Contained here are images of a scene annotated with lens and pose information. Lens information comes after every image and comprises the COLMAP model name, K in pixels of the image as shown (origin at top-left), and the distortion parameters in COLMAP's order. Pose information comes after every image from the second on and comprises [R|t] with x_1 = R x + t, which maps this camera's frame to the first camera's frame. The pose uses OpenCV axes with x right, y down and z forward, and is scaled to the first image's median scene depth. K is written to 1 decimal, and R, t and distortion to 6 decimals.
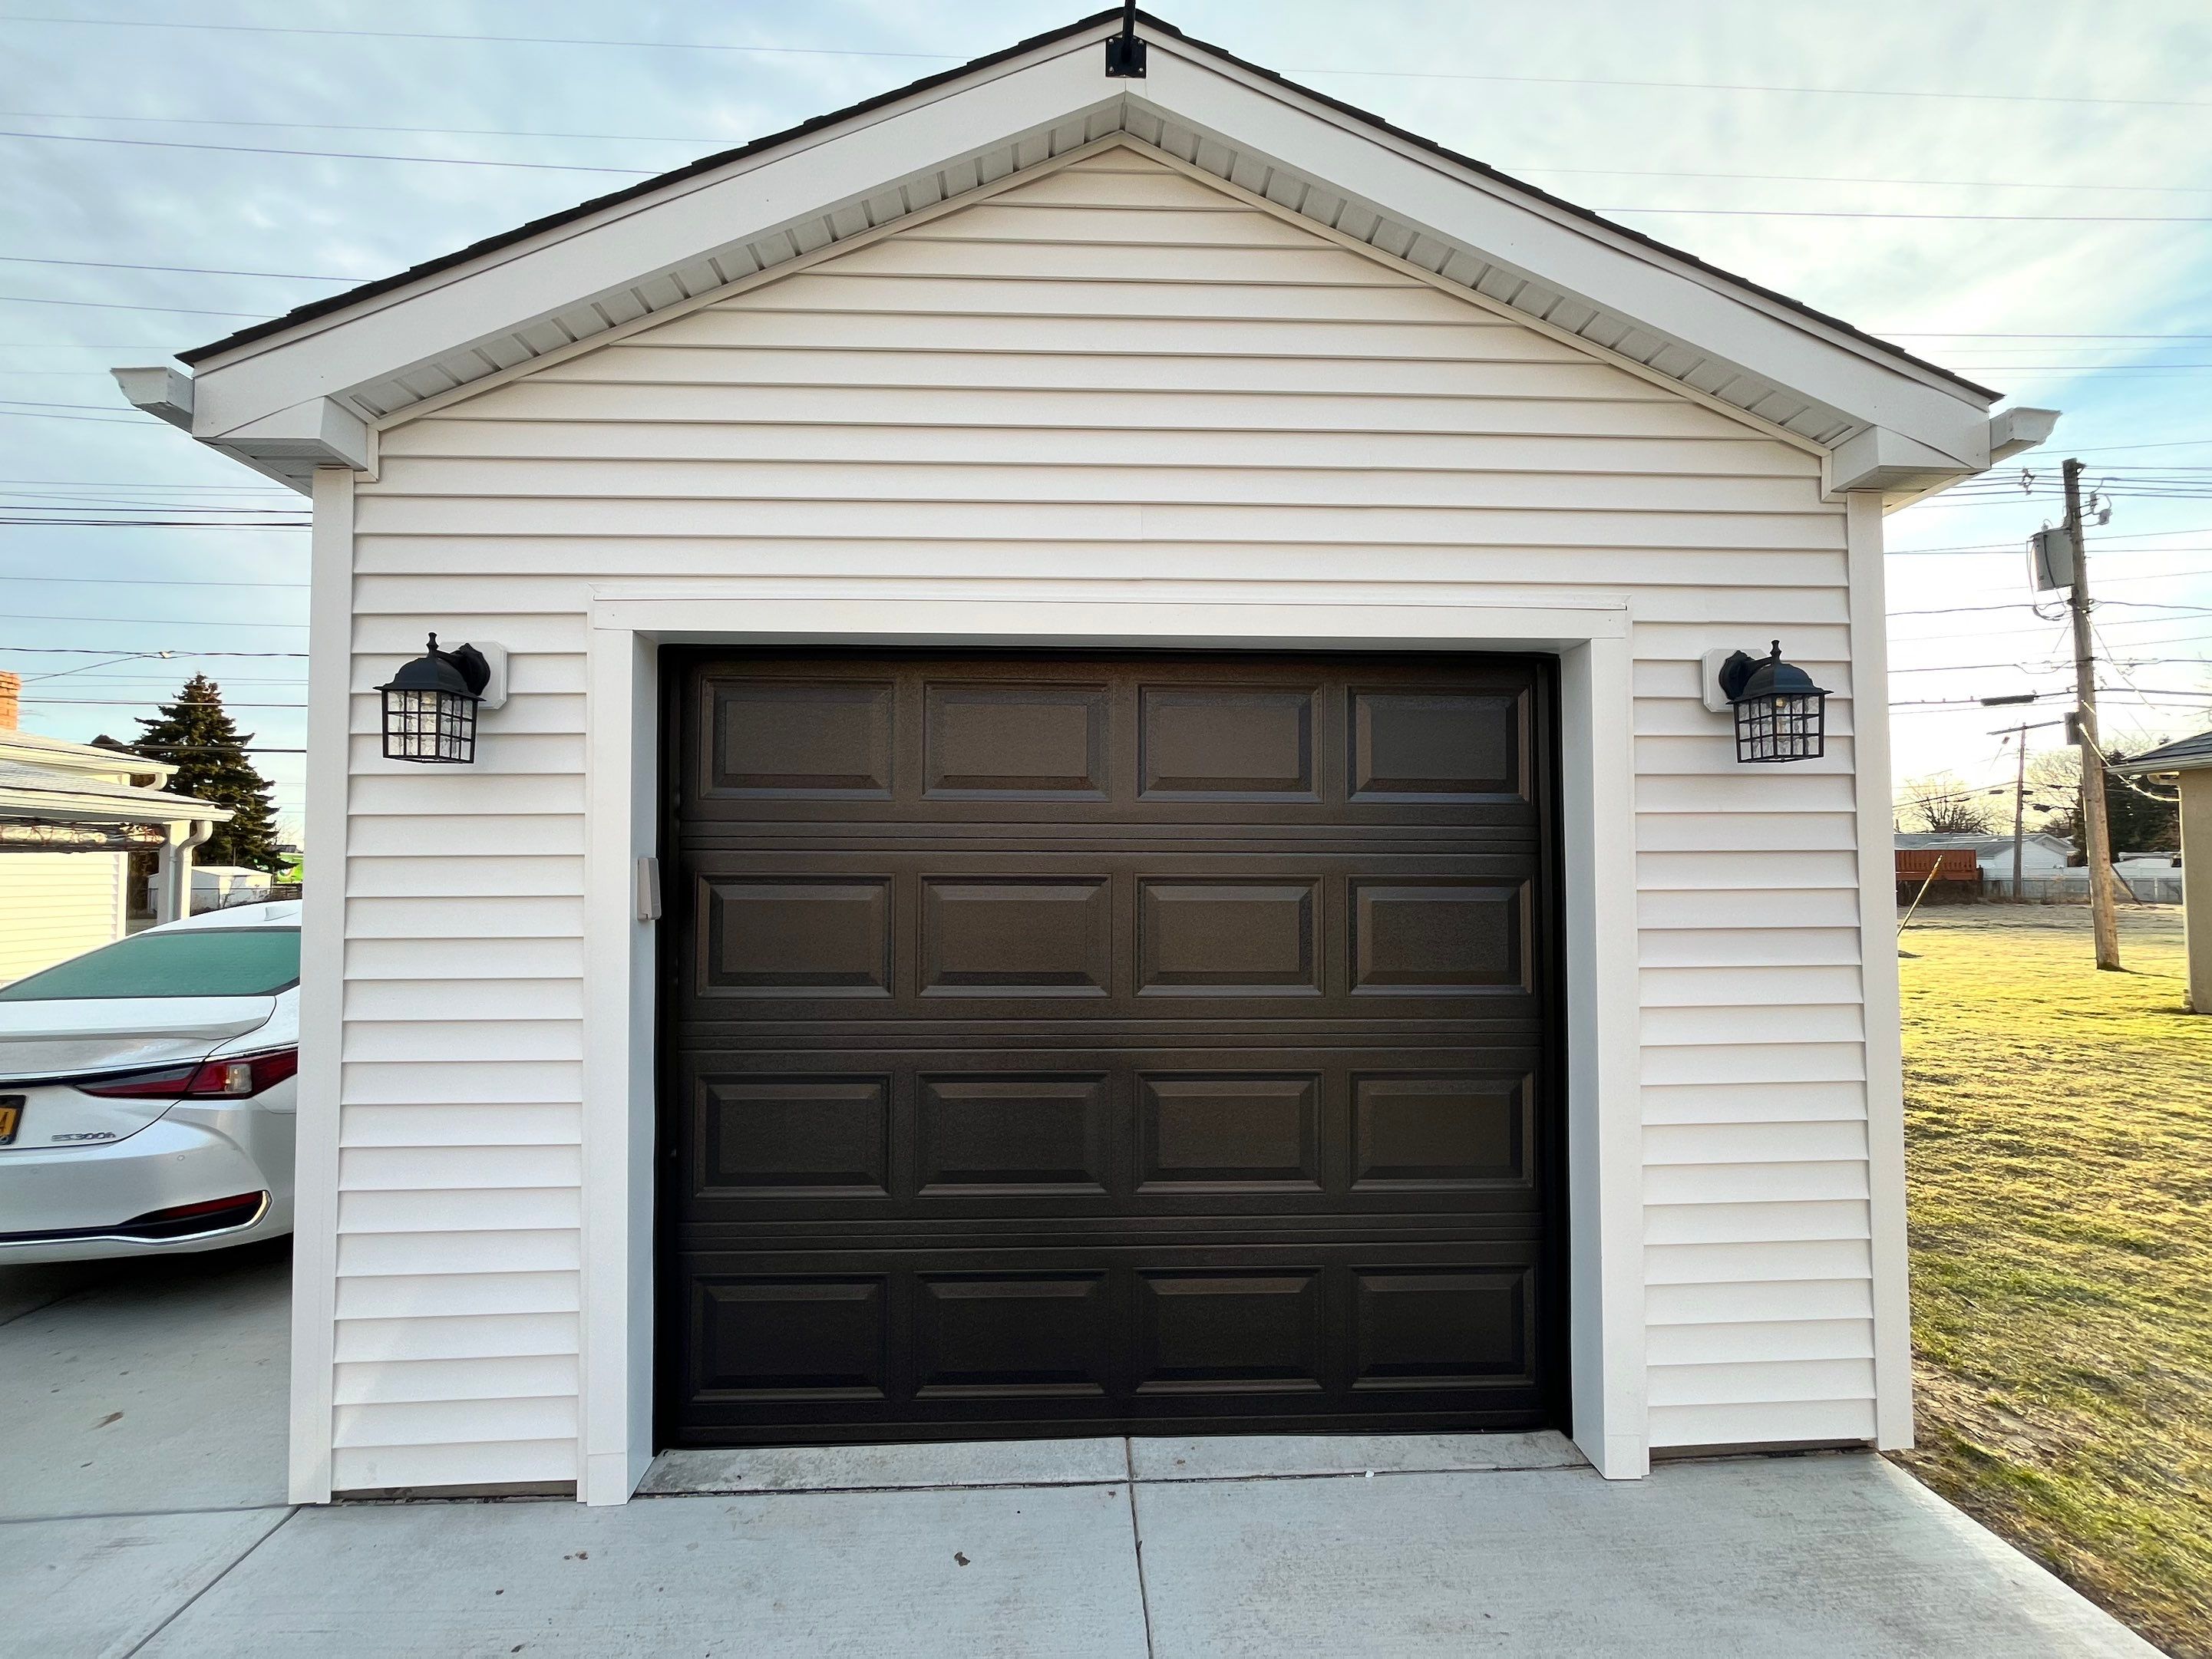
lens RADIAL K [[881.0, 0, 1094.9], [0, 881.0, 833.6], [0, 0, 1]] dist [-0.003884, -0.000400]
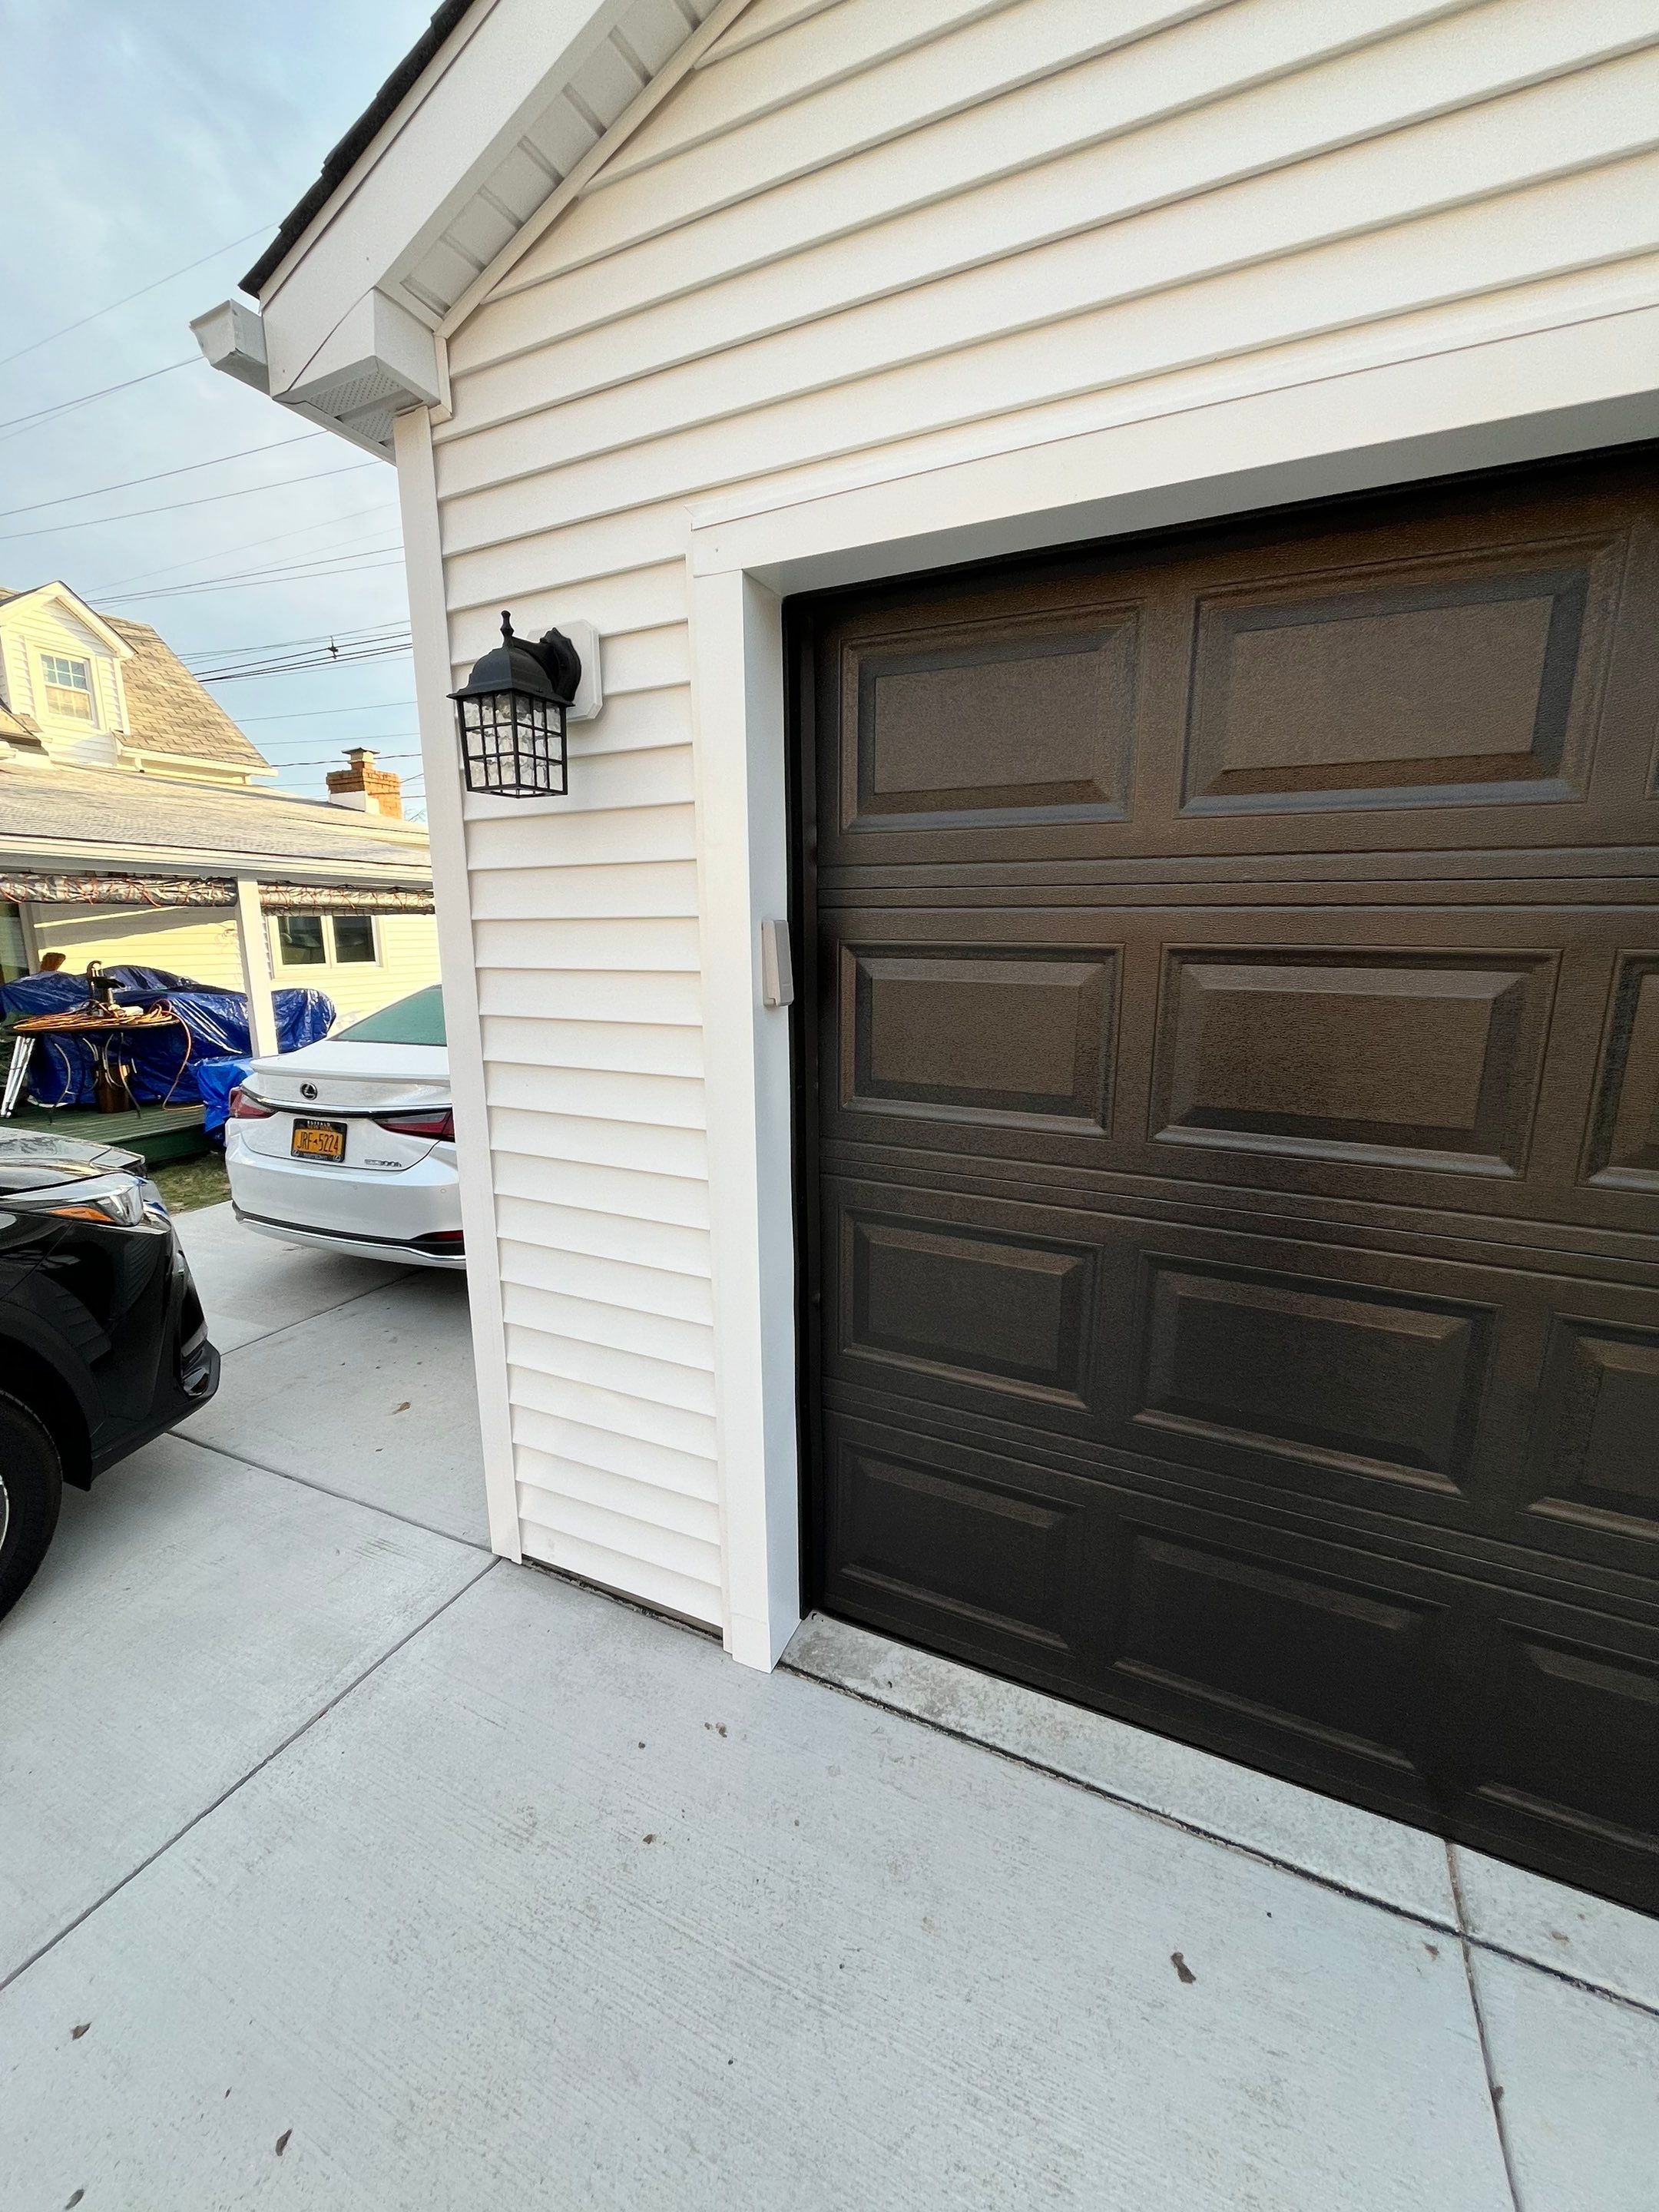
lens RADIAL K [[881.1, 0, 820.4], [0, 881.1, 1105.9], [0, 0, 1]] dist [-0.003884, -0.000400]
pose [[0.881627, 0.093905, -0.462511, -0.128867], [0.020287, 0.971559, 0.235928, 0.006097], [0.471511, -0.217384, 0.854647, 0.374302]]
